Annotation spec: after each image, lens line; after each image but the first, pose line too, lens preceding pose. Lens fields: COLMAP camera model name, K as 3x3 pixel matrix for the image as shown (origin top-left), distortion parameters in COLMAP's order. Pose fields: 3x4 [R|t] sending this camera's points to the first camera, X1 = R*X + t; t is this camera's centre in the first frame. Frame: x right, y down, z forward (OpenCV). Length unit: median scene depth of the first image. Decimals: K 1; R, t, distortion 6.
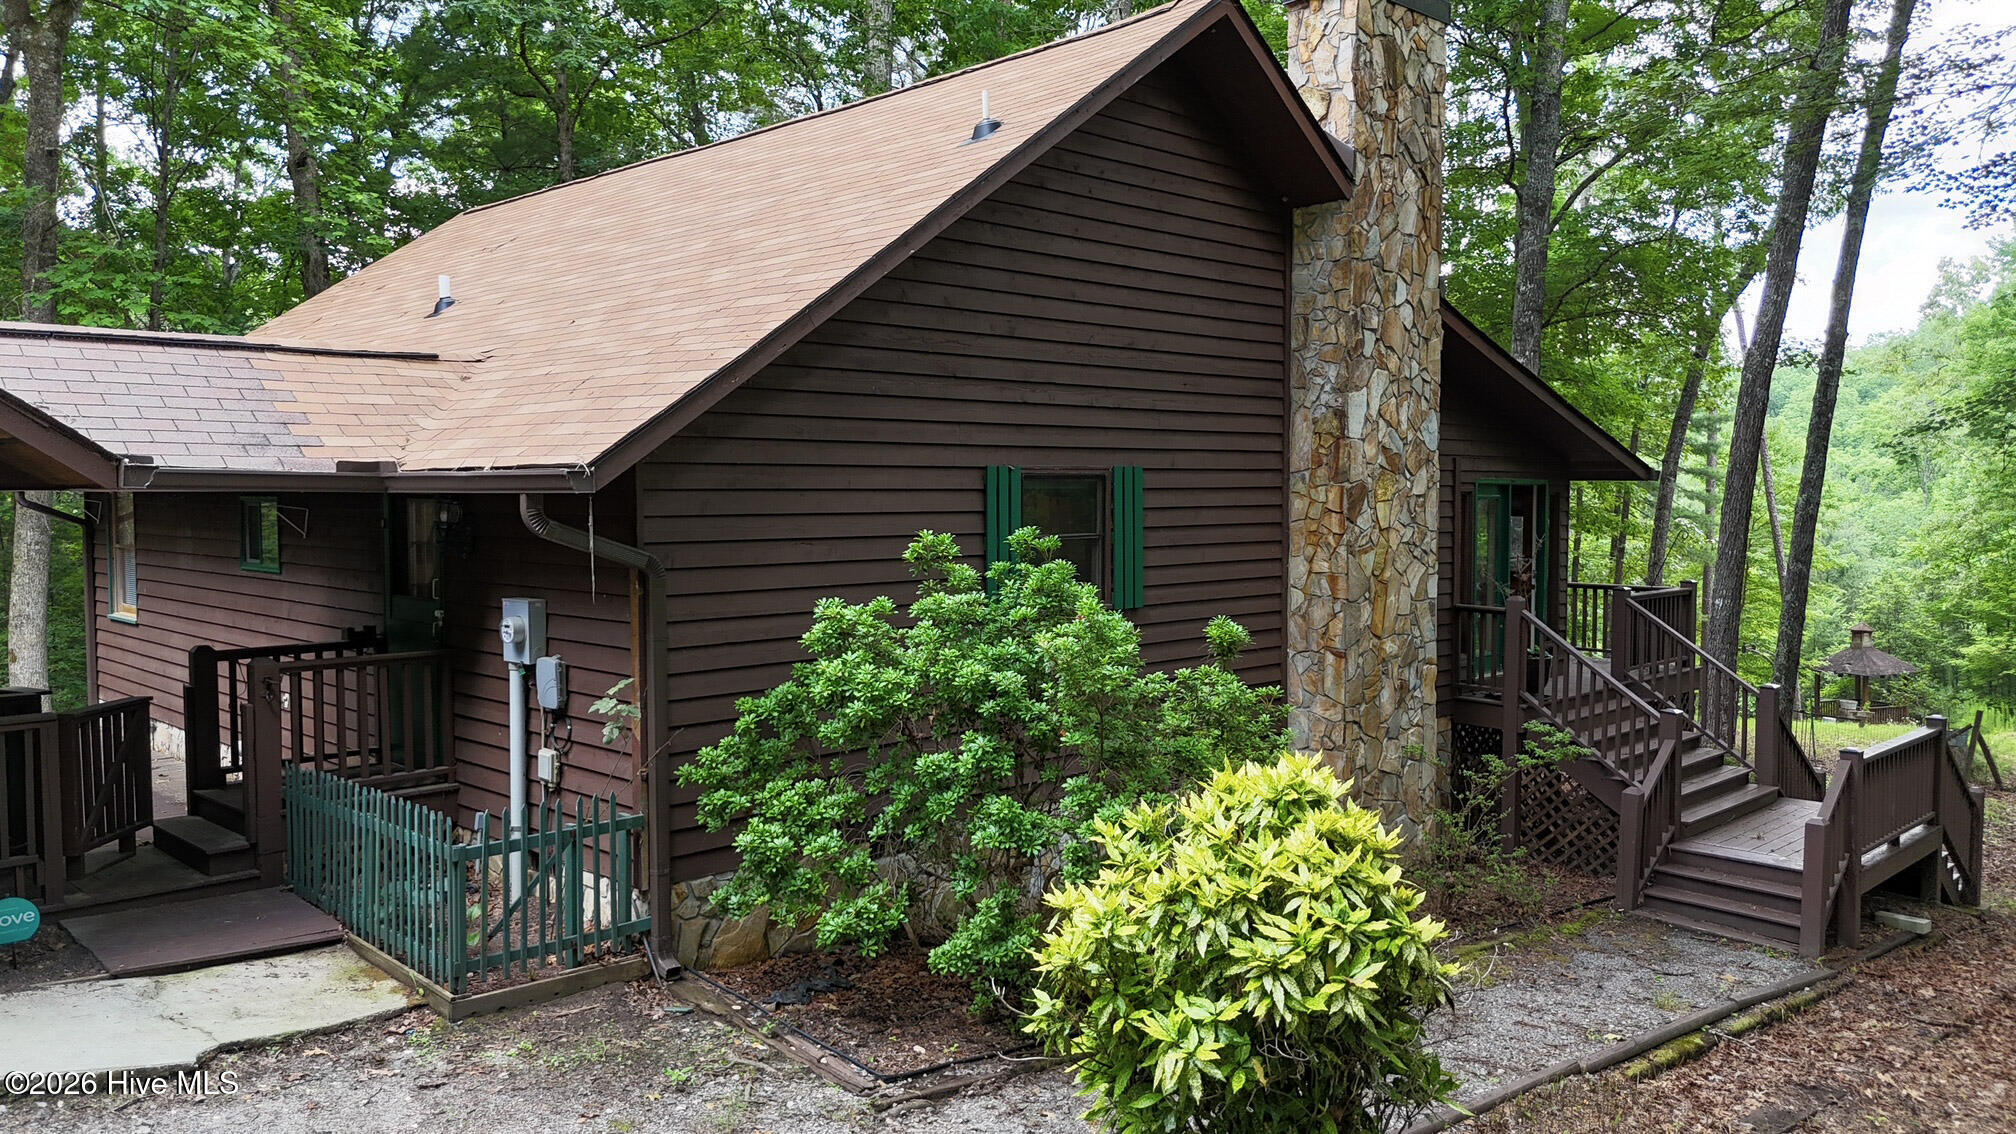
lens RADIAL K [[1504.2, 0, 1011.1], [0, 1504.2, 561.0], [0, 0, 1]] dist [0.048934, -0.030241]
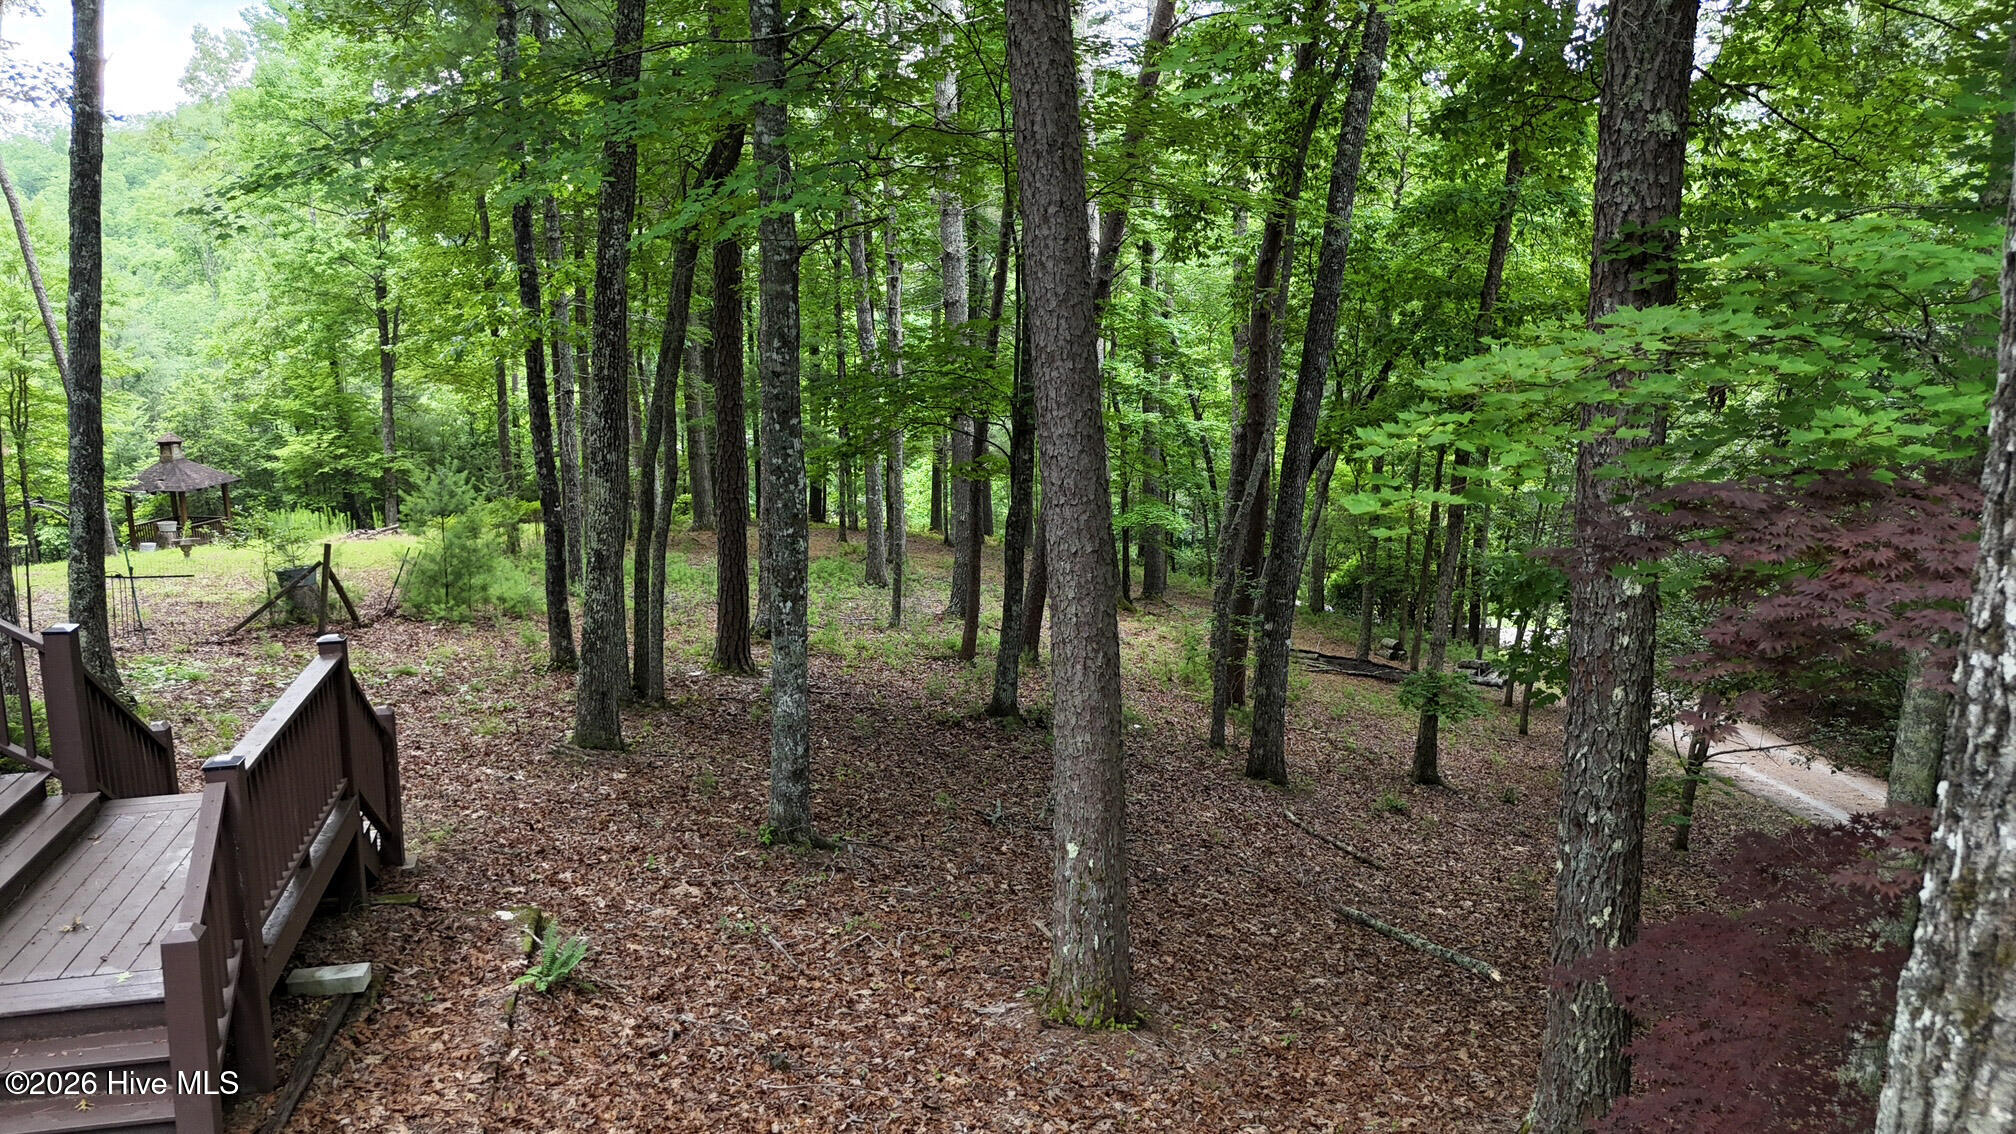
lens RADIAL K [[1504.2, 0, 1025.0], [0, 1504.2, 553.6], [0, 0, 1]] dist [0.048934, -0.030241]
pose [[0.517643, -0.159348, 0.840627, 0.048466], [0.050420, 0.986478, 0.155947, -0.004350], [-0.854110, -0.038340, 0.518678, 0.090751]]
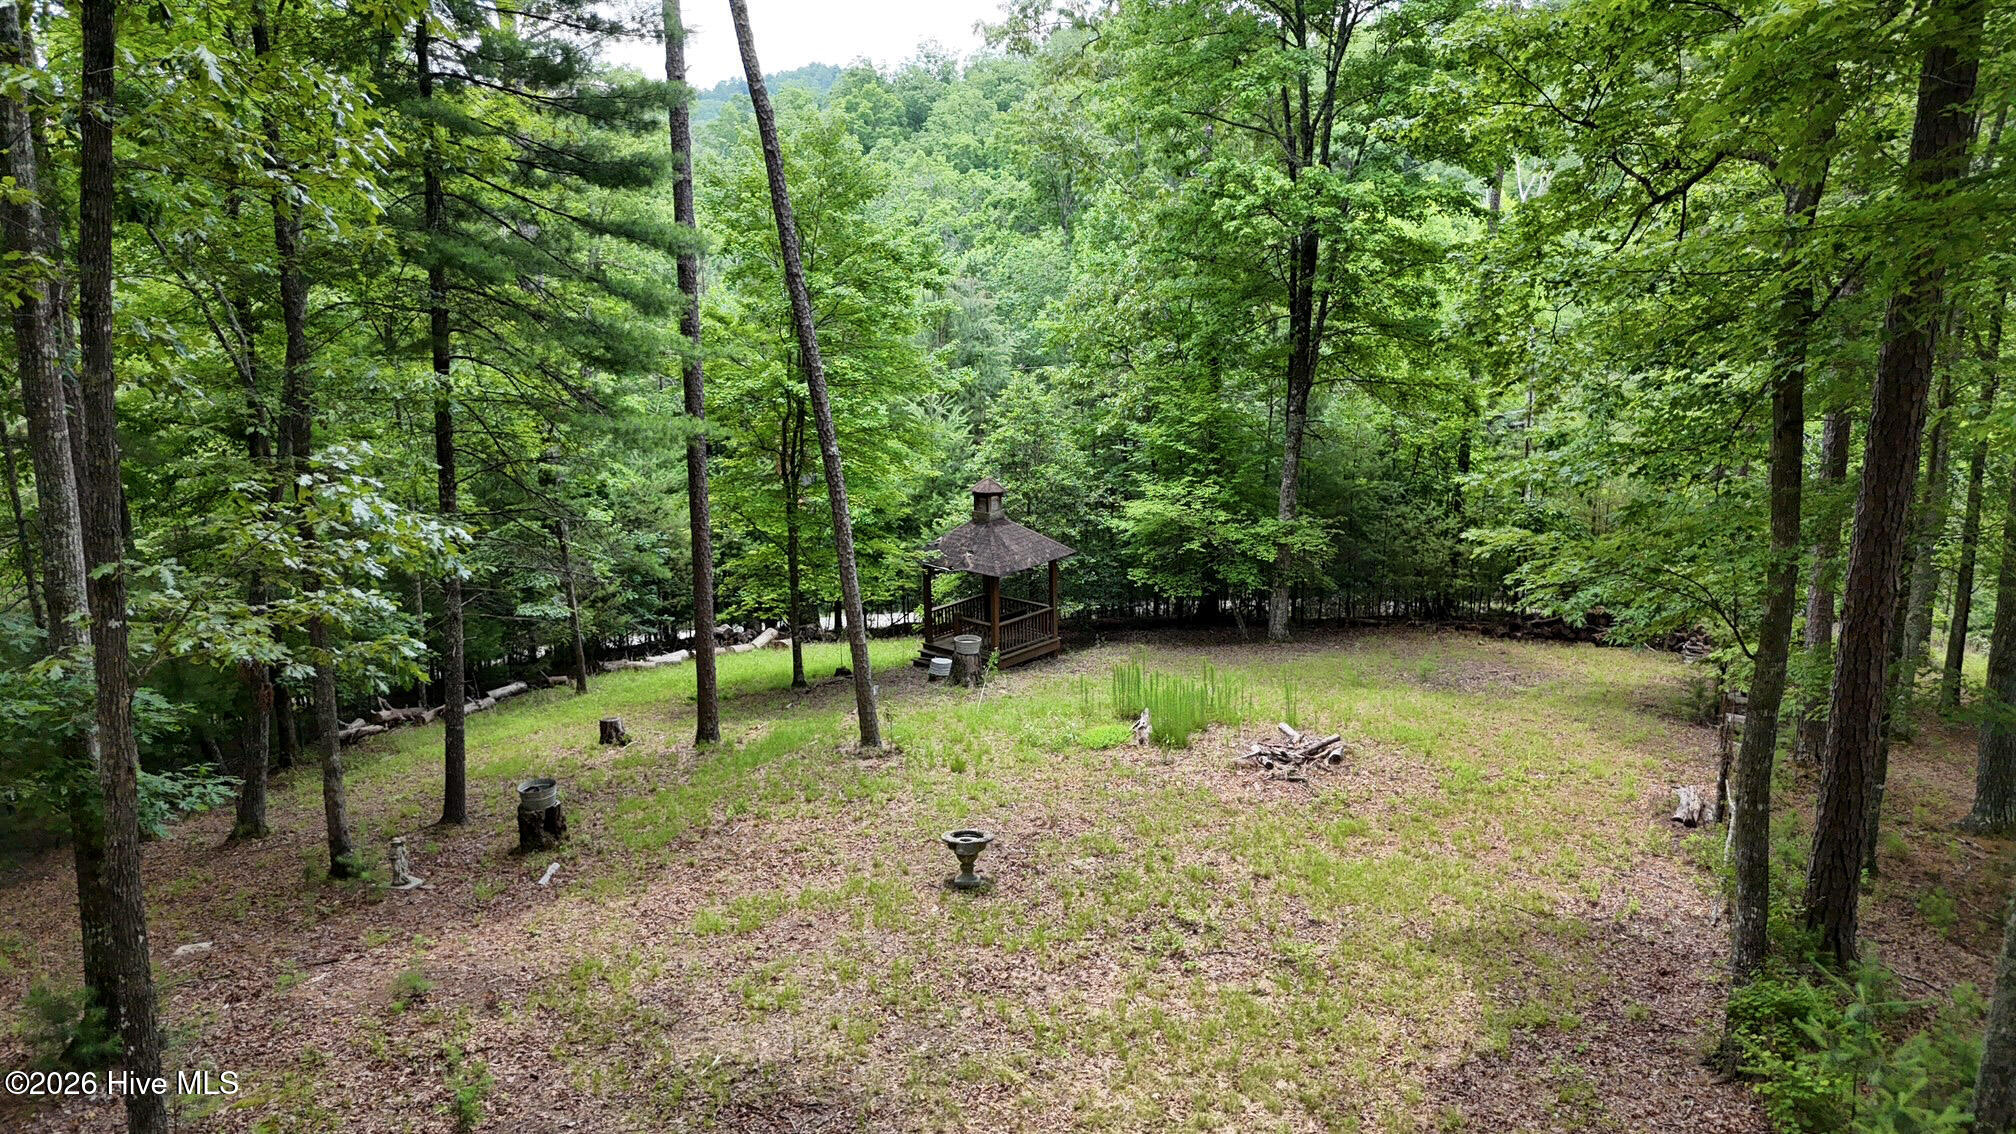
lens RADIAL K [[1504.2, 0, 1004.2], [0, 1504.2, 576.6], [0, 0, 1]] dist [0.048934, -0.030241]
pose [[0.875899, -0.122318, 0.466733, 0.278528], [0.031606, 0.979800, 0.197466, -0.036597], [-0.481459, -0.158208, 0.862072, 0.472293]]
